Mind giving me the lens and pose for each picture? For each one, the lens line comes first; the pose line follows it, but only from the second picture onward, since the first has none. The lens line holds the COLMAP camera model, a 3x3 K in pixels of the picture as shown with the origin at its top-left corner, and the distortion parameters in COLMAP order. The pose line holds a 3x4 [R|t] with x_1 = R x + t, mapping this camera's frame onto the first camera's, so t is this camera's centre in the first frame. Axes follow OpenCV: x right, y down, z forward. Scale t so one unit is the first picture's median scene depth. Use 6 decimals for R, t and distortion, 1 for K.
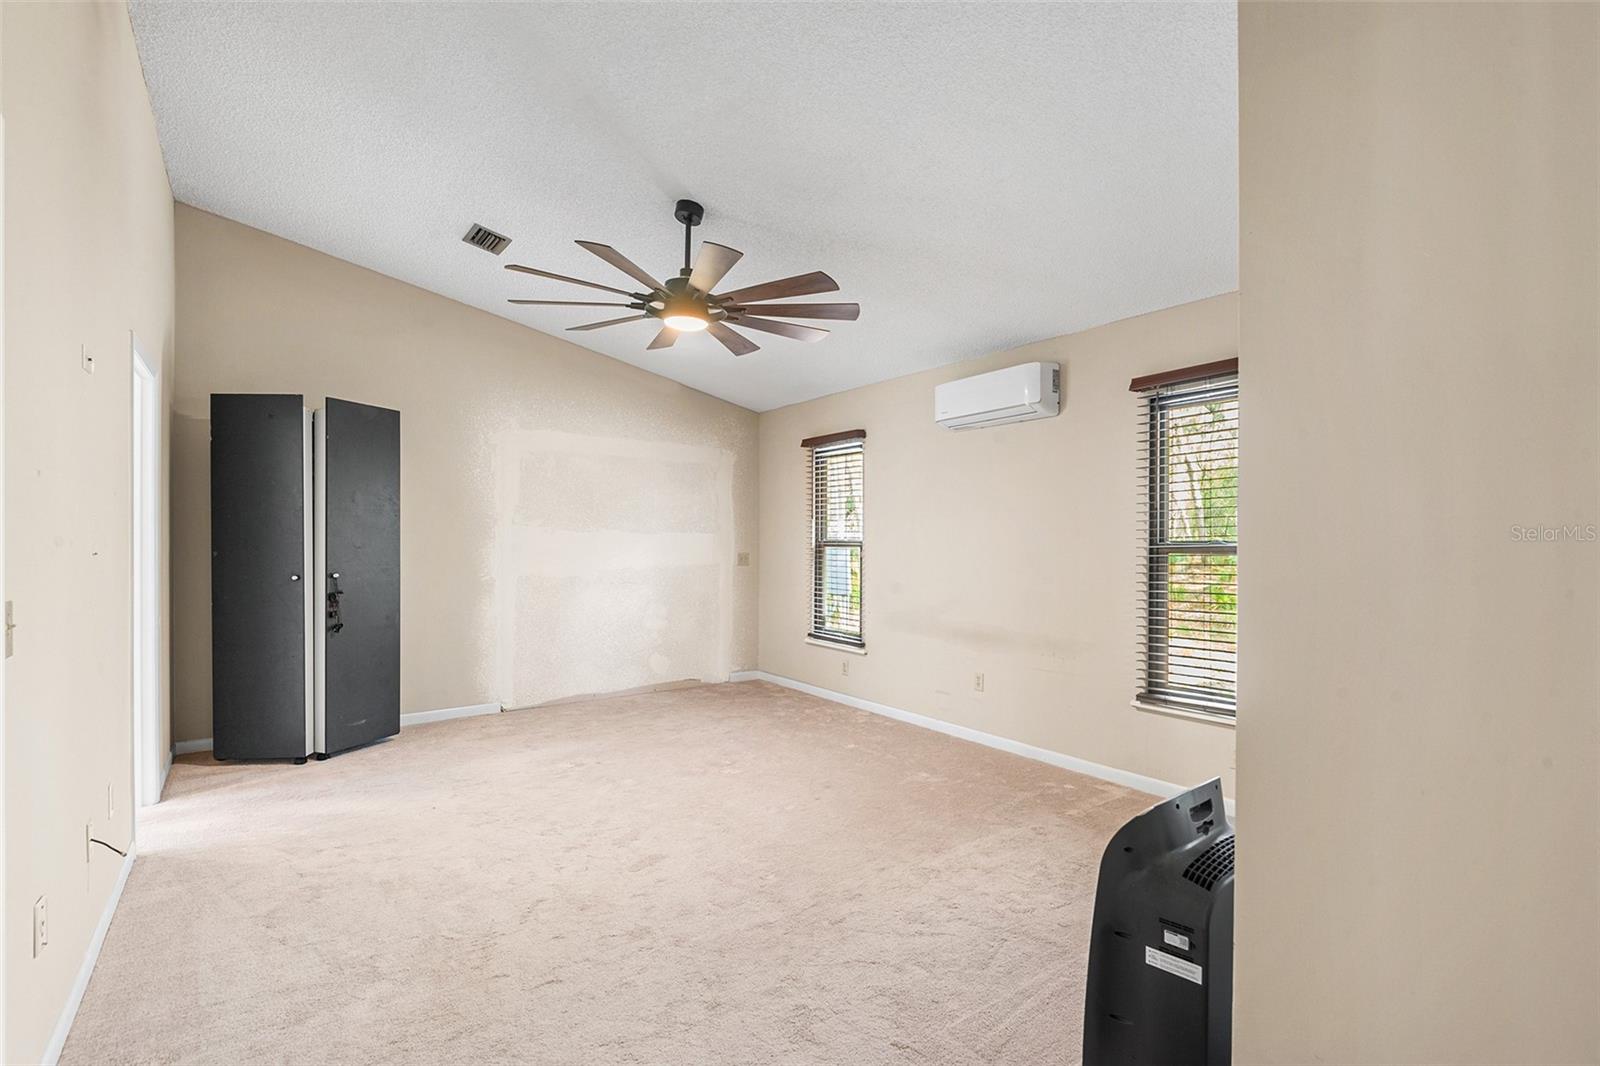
lens RADIAL K [[742.4, 0, 795.4], [0, 742.4, 543.1], [0, 0, 1]] dist [0.038926, -0.033663]
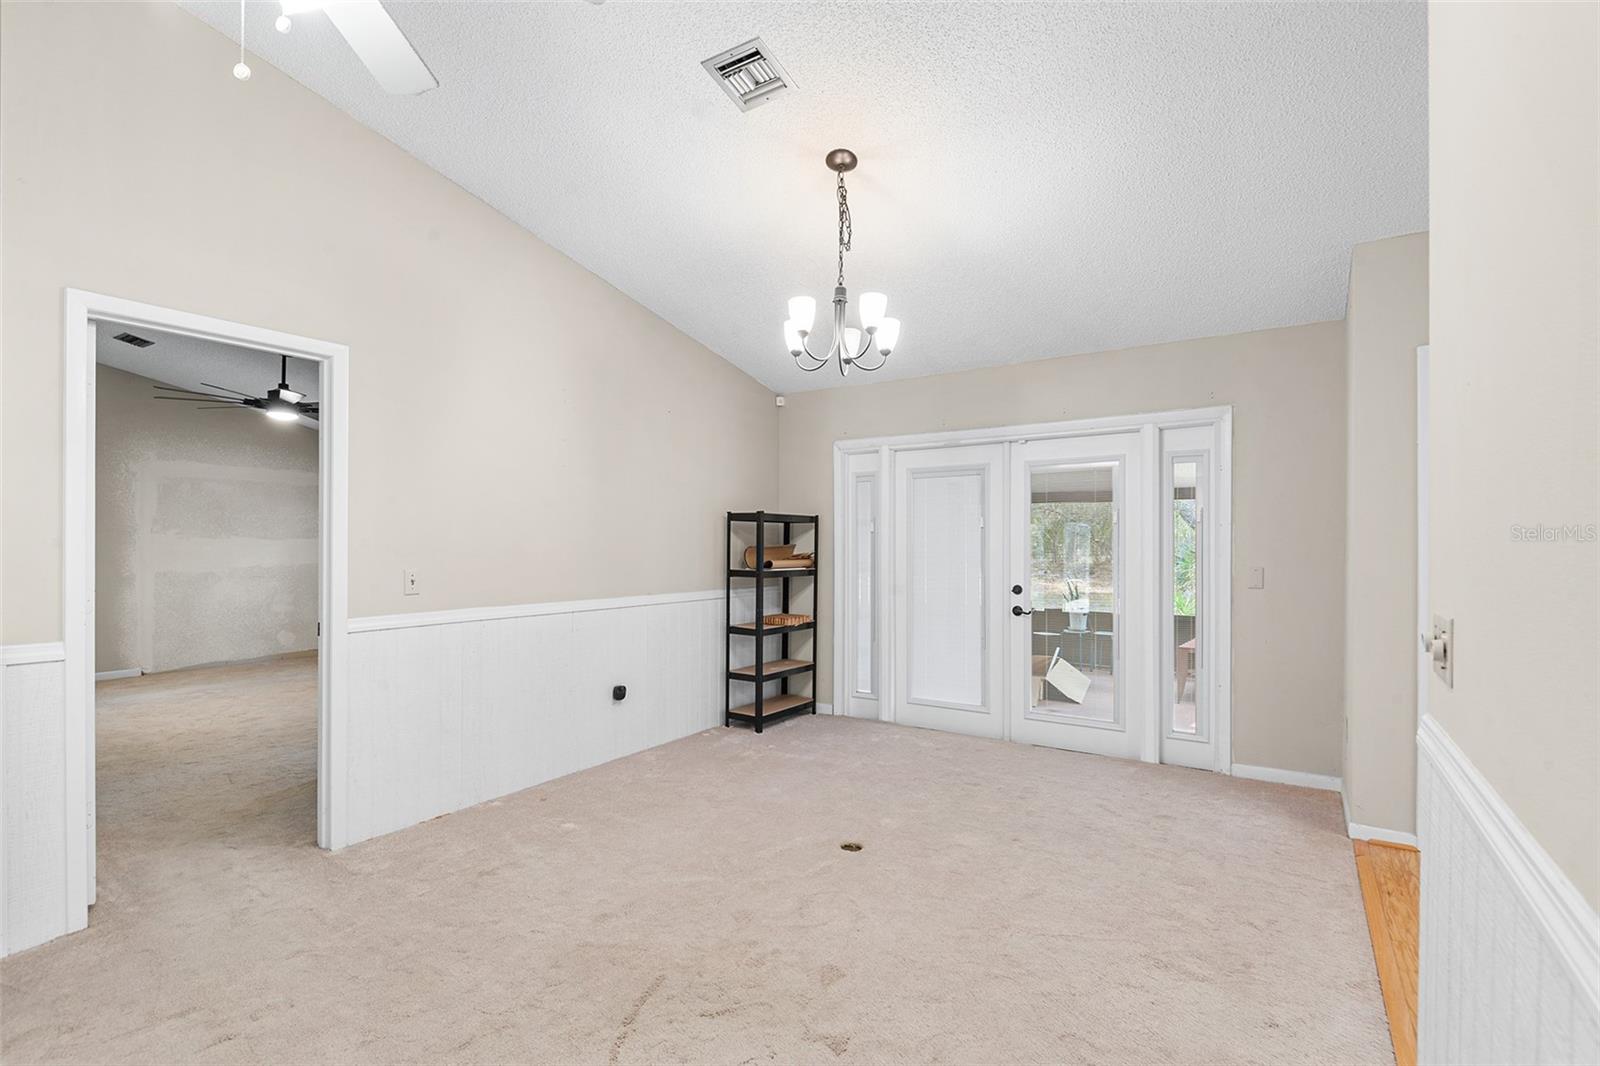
lens RADIAL K [[742.4, 0, 795.4], [0, 742.4, 543.1], [0, 0, 1]] dist [0.038926, -0.033663]
pose [[0.935003, -0.002102, 0.354633, 0.252051], [0.004618, 0.999970, -0.006249, 0.007988], [-0.354610, 0.007481, 0.934985, -0.750893]]
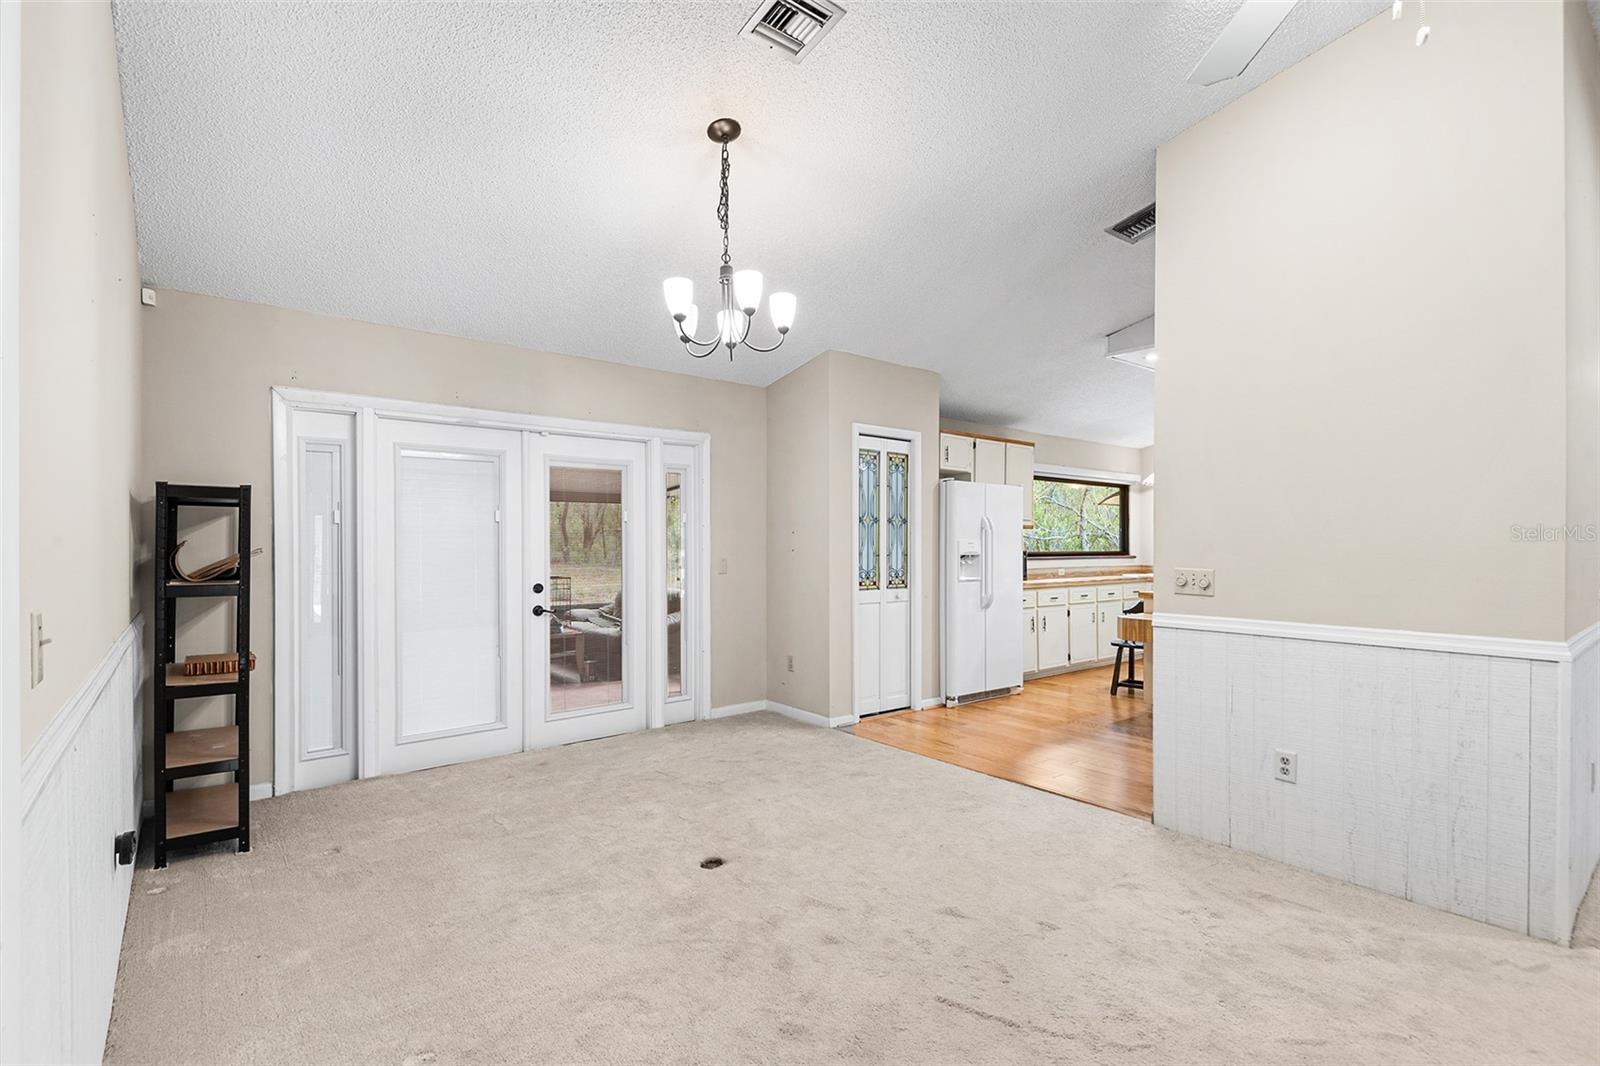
lens RADIAL K [[742.4, 0, 795.4], [0, 742.4, 543.1], [0, 0, 1]] dist [0.038926, -0.033663]
pose [[-0.052242, -0.005306, 0.998620, -0.097102], [0.004981, 0.999972, 0.005573, 0.003894], [-0.998622, 0.005266, -0.052214, -0.175142]]
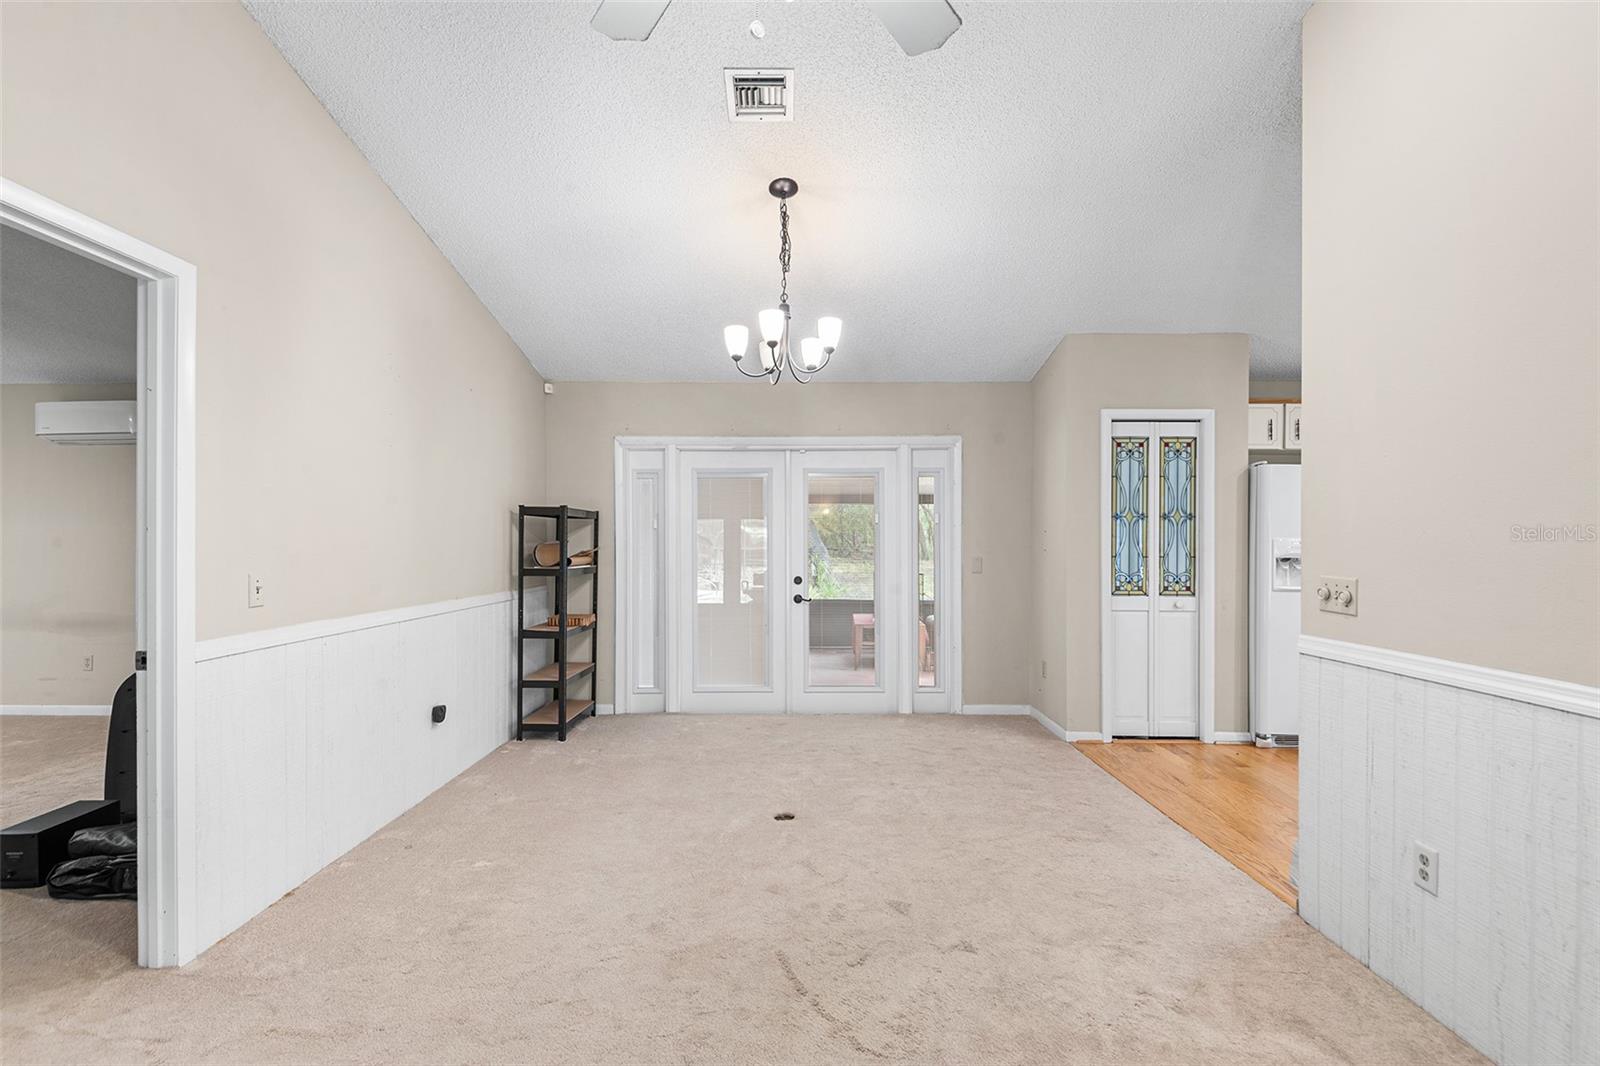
lens RADIAL K [[742.6, 0, 794.3], [0, 742.6, 540.4], [0, 0, 1]] dist [0.032616, -0.022999]
pose [[0.588078, -0.001853, 0.808802, -0.050900], [0.006991, 0.999972, -0.002792, 0.007683], [-0.808774, 0.007296, 0.588074, -0.578883]]
